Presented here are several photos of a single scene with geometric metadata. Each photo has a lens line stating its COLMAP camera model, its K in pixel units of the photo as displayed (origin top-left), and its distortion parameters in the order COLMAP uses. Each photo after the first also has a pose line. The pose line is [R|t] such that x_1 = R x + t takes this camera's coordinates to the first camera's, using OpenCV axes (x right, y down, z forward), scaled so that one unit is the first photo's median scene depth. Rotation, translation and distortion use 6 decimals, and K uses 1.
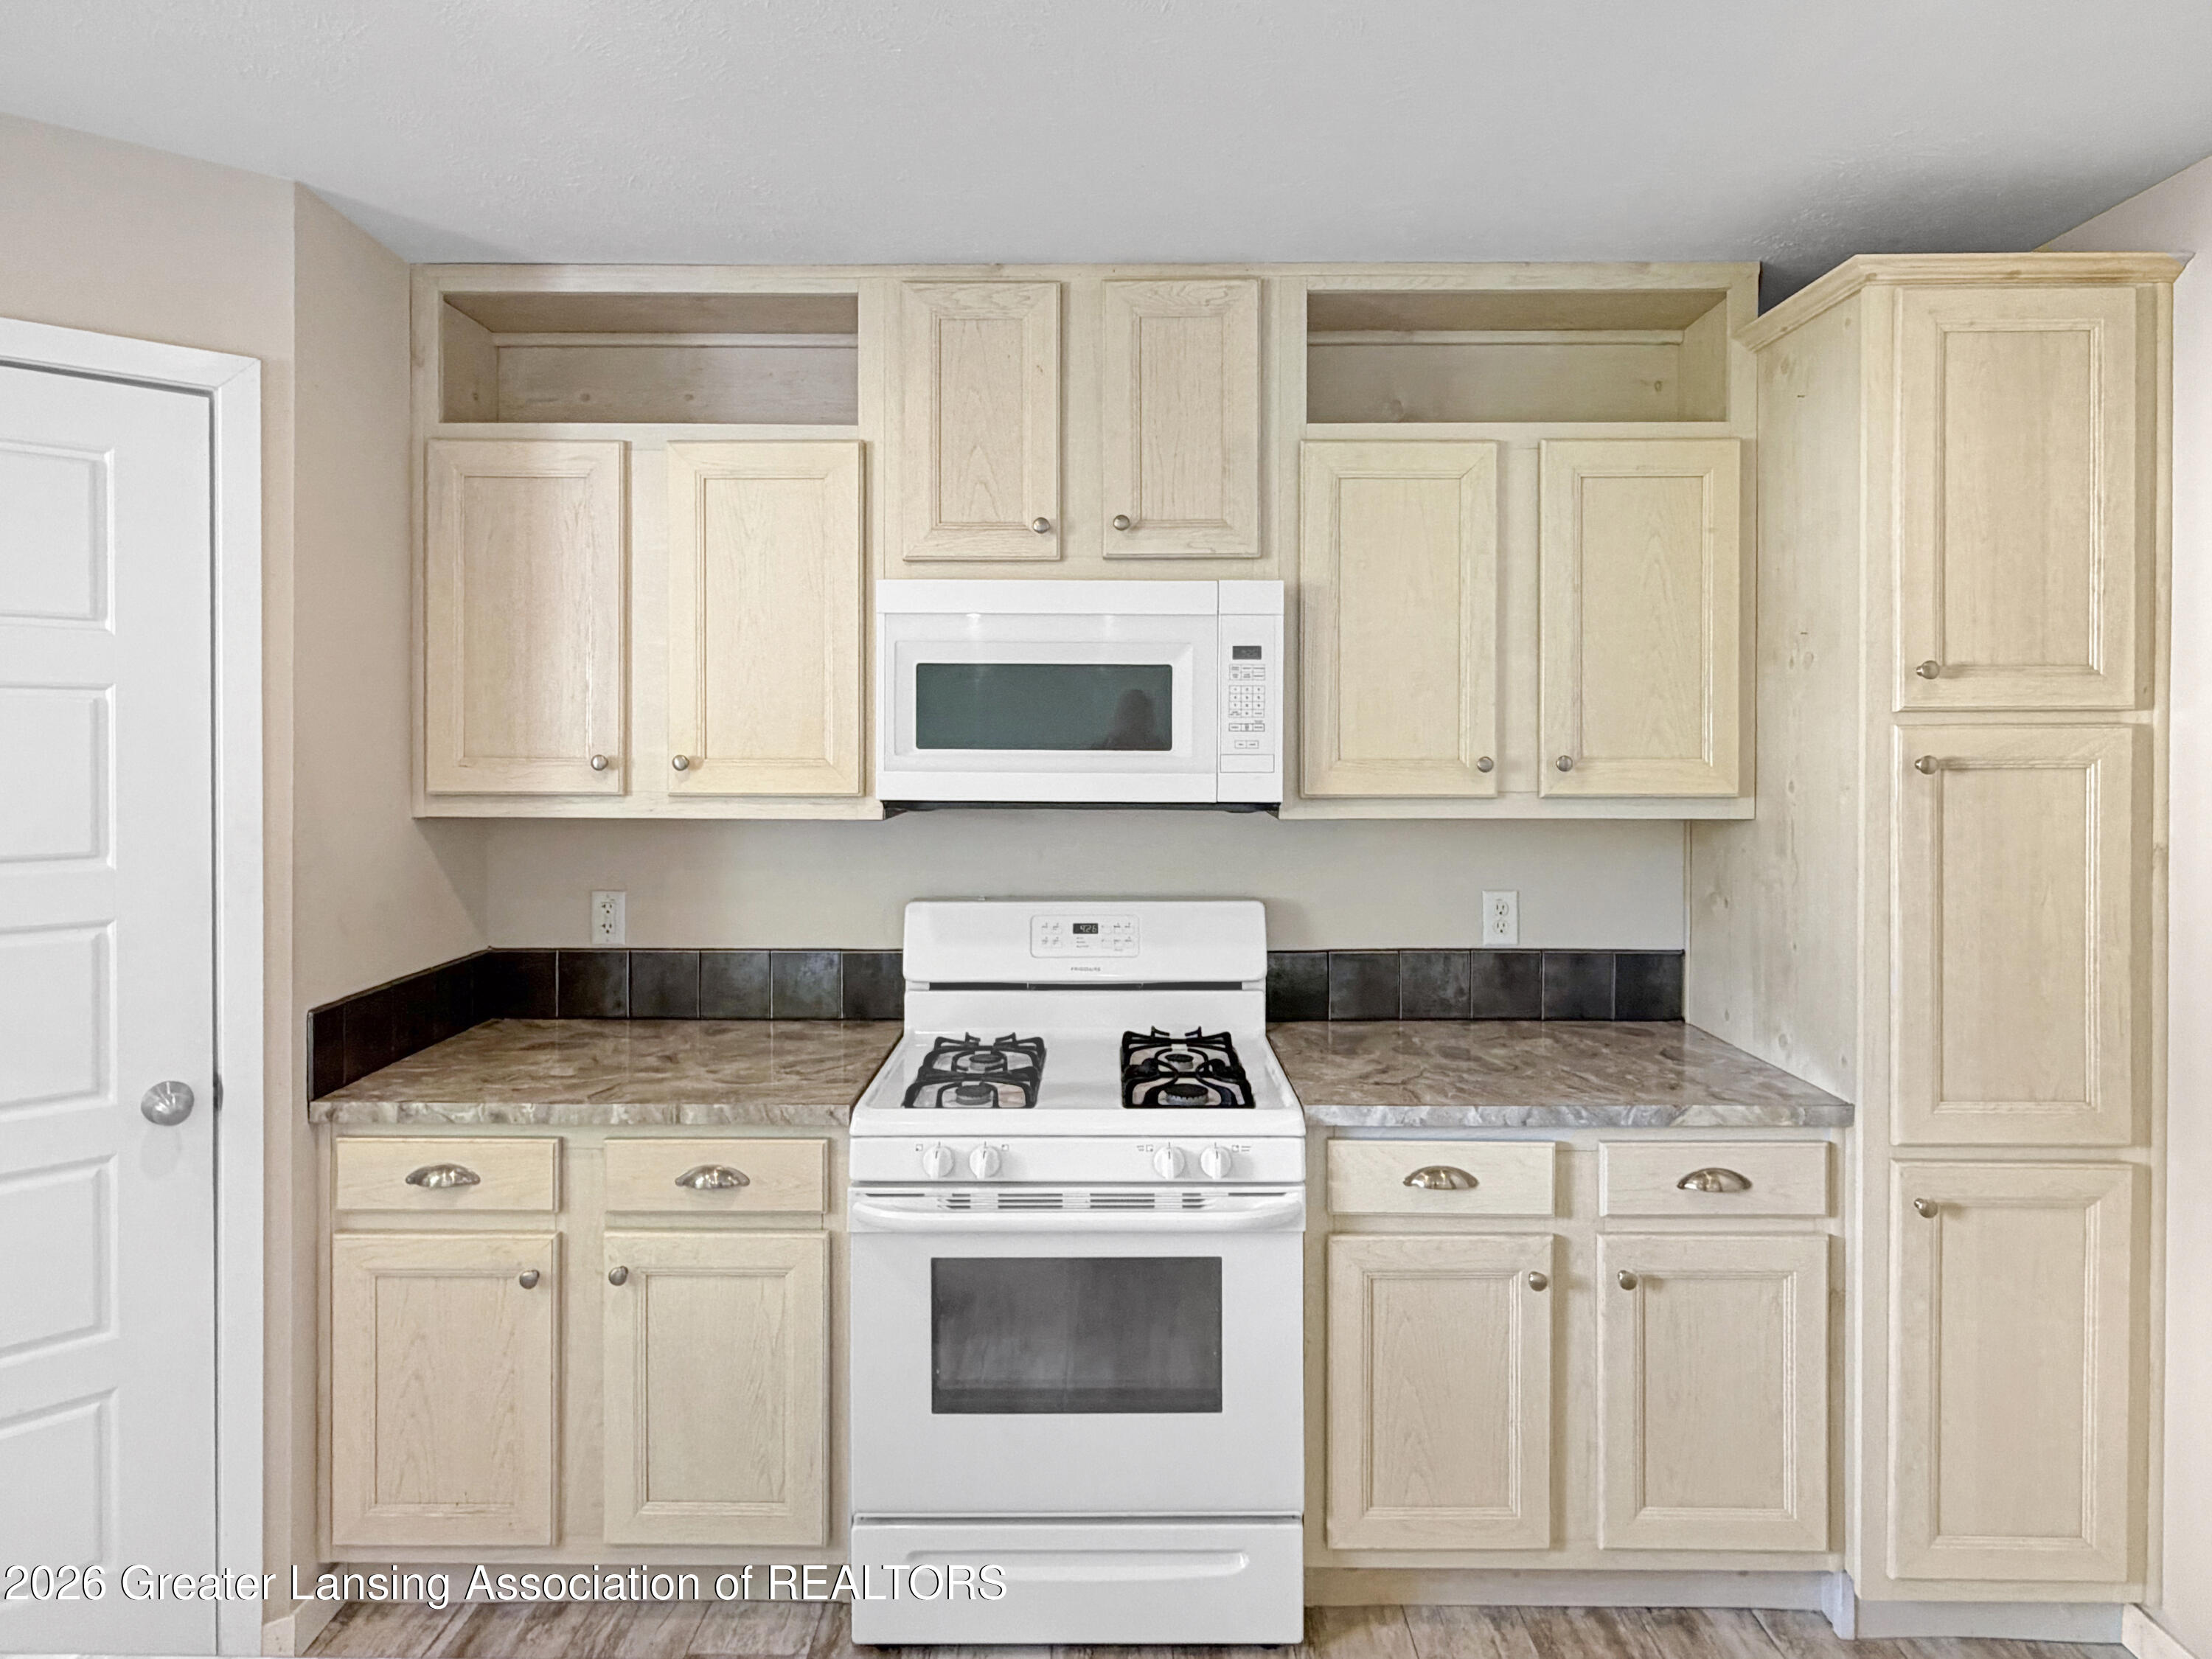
lens RADIAL K [[1246.1, 0, 1104.7], [0, 1246.1, 749.4], [0, 0, 1]] dist [-0.028720, -0.000482]
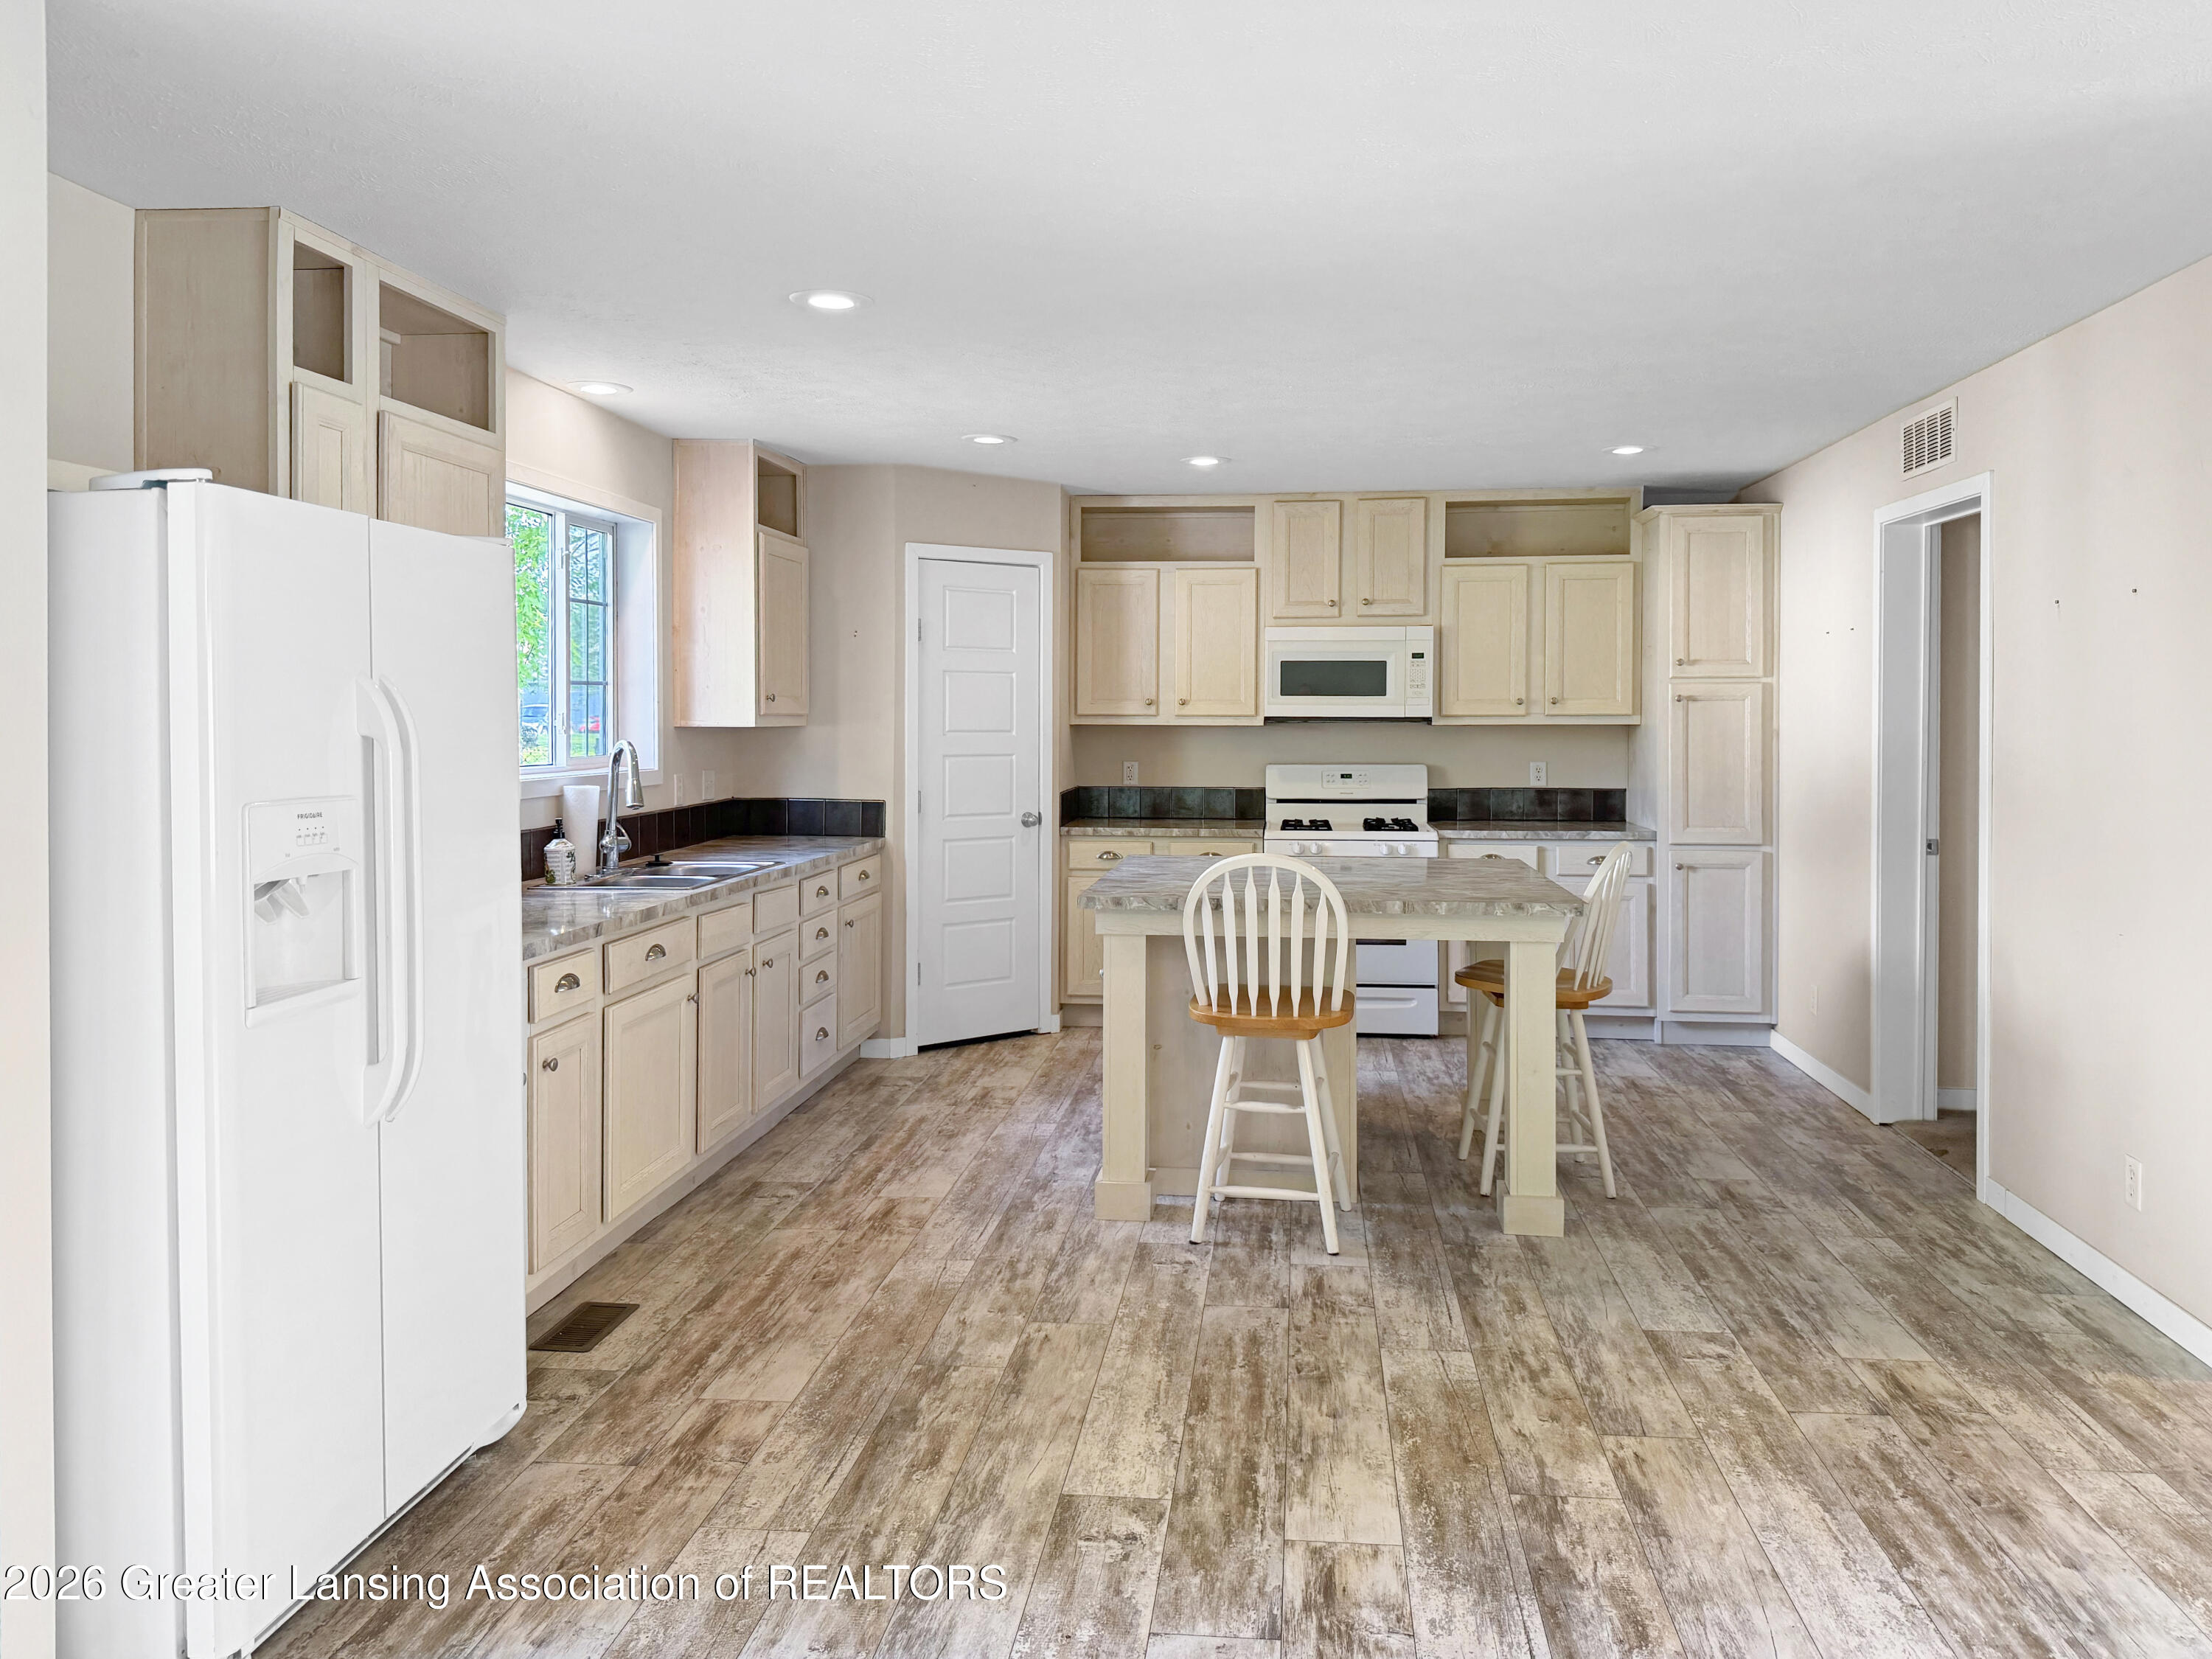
lens RADIAL K [[1586.2, 0, 1142.3], [0, 1586.2, 752.2], [0, 0, 1]] dist [0.112016, -0.167093]
pose [[0.996350, 0.000657, -0.085357, -0.153678], [0.000680, 0.999878, 0.015631, 0.060961], [0.085357, -0.015632, 0.996228, -2.110115]]
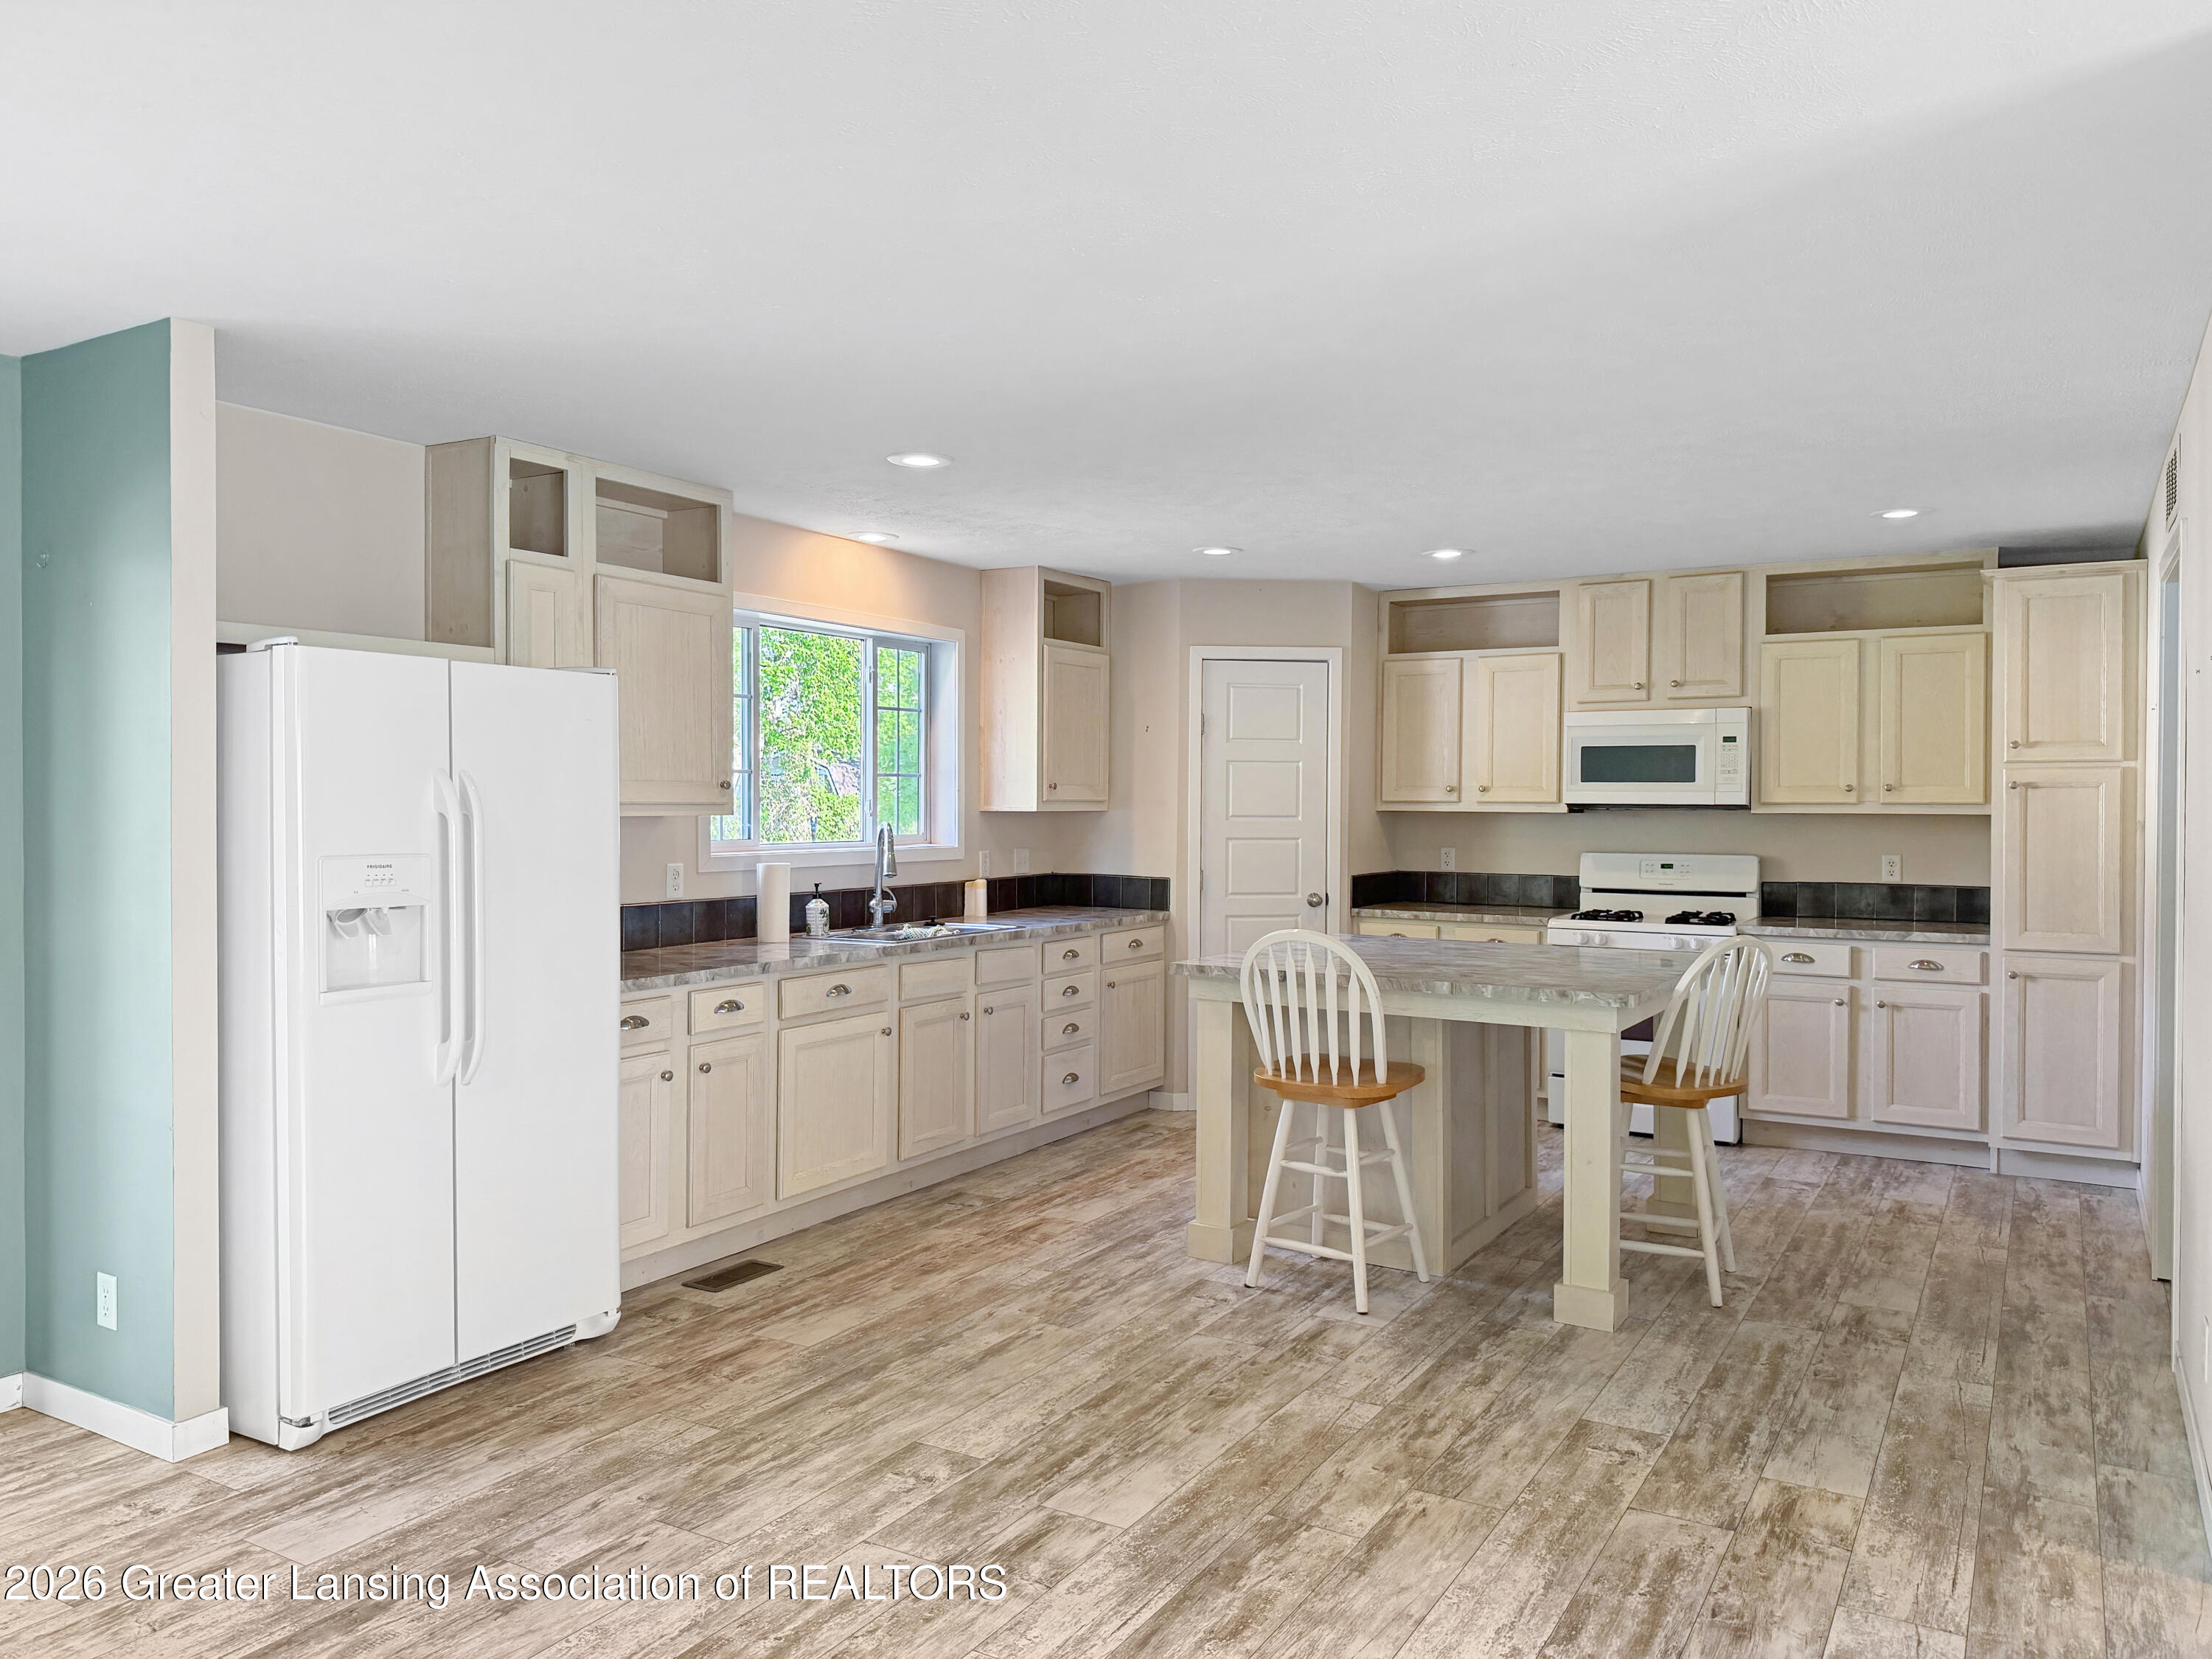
lens RADIAL K [[1574.5, 0, 1106.0], [0, 1574.5, 829.5], [0, 0, 1]] dist [0.093702, -0.132032]
pose [[0.864762, 0.011192, -0.502057, 0.586343], [-0.006340, 0.999915, 0.011369, 0.060941], [0.502141, -0.006649, 0.864760, -2.082666]]
